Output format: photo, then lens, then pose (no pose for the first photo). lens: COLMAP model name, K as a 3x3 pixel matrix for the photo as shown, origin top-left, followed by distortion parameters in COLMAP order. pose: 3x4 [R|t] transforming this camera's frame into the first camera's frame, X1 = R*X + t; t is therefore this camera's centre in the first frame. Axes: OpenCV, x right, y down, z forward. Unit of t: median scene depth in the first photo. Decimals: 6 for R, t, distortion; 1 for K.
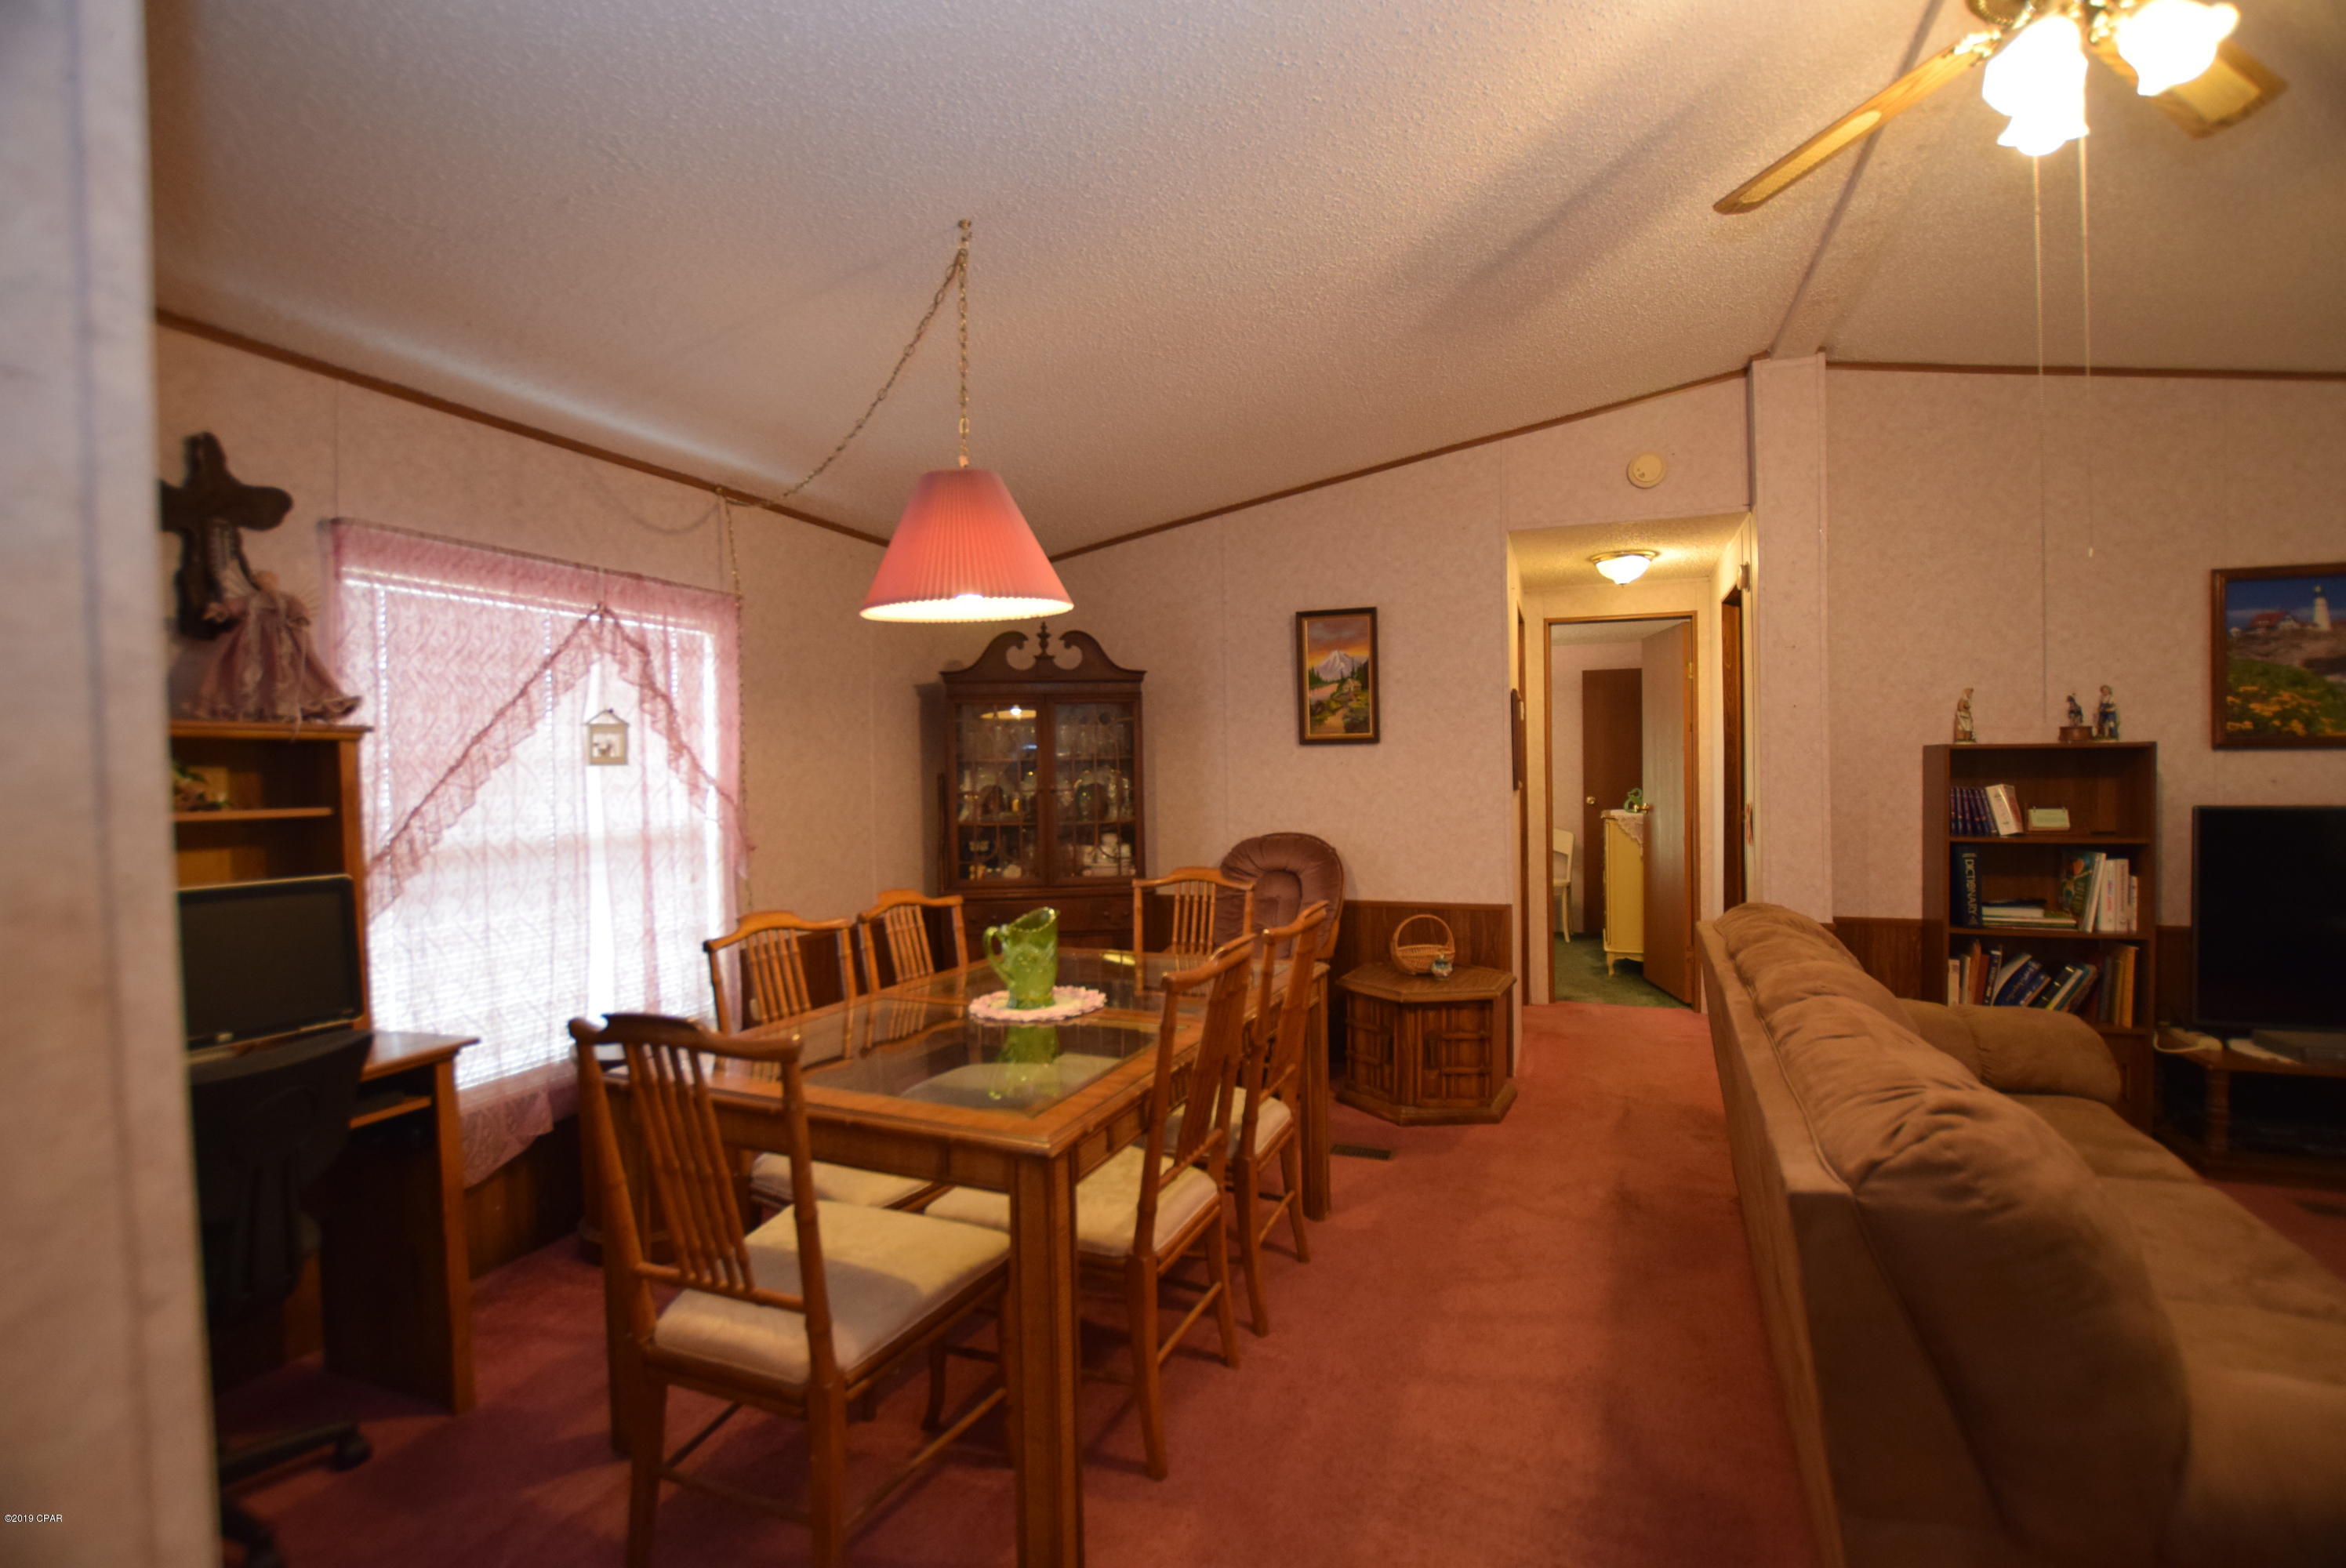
lens RADIAL K [[1045.9, 0, 1176.8], [0, 1045.9, 786.7], [0, 0, 1]] dist [-0.026035, 0.000004]
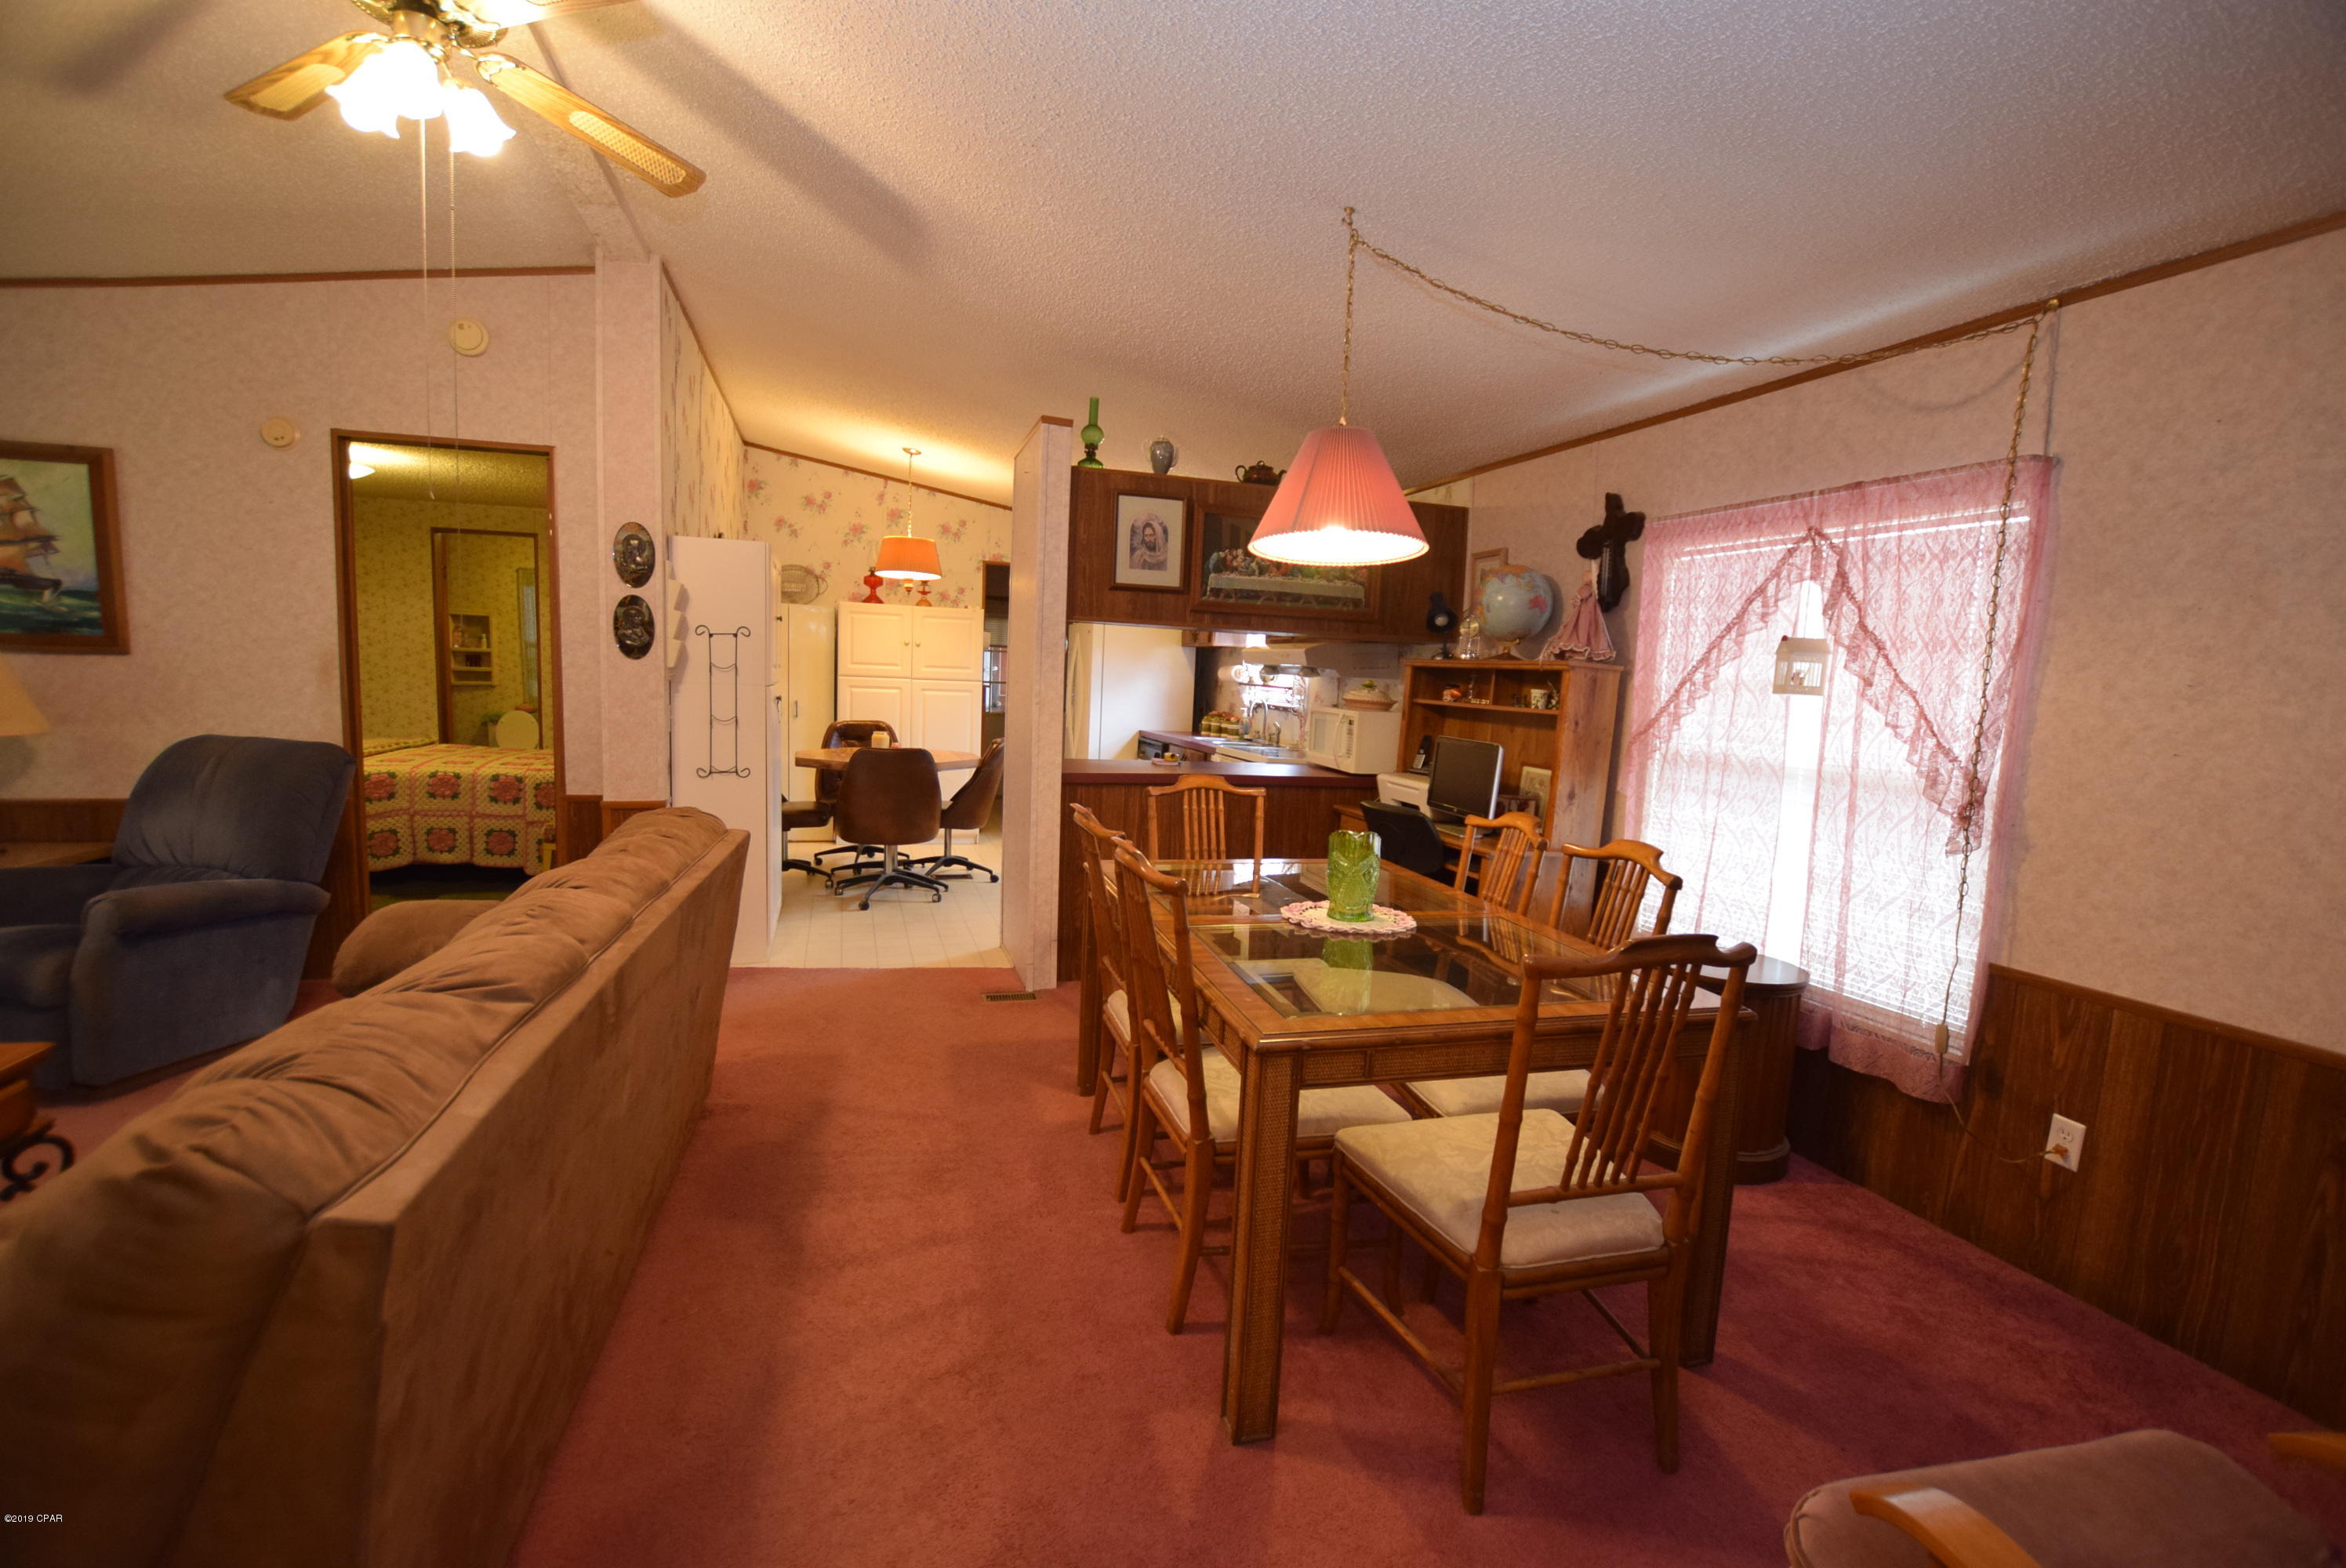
lens RADIAL K [[1045.9, 0, 1178.3], [0, 1045.9, 786.7], [0, 0, 1]] dist [-0.026035, 0.000004]
pose [[-0.795164, 0.046422, -0.604615, 0.521556], [-0.043666, 0.990093, 0.133448, -0.039782], [0.604820, 0.132514, -0.785260, 1.443987]]
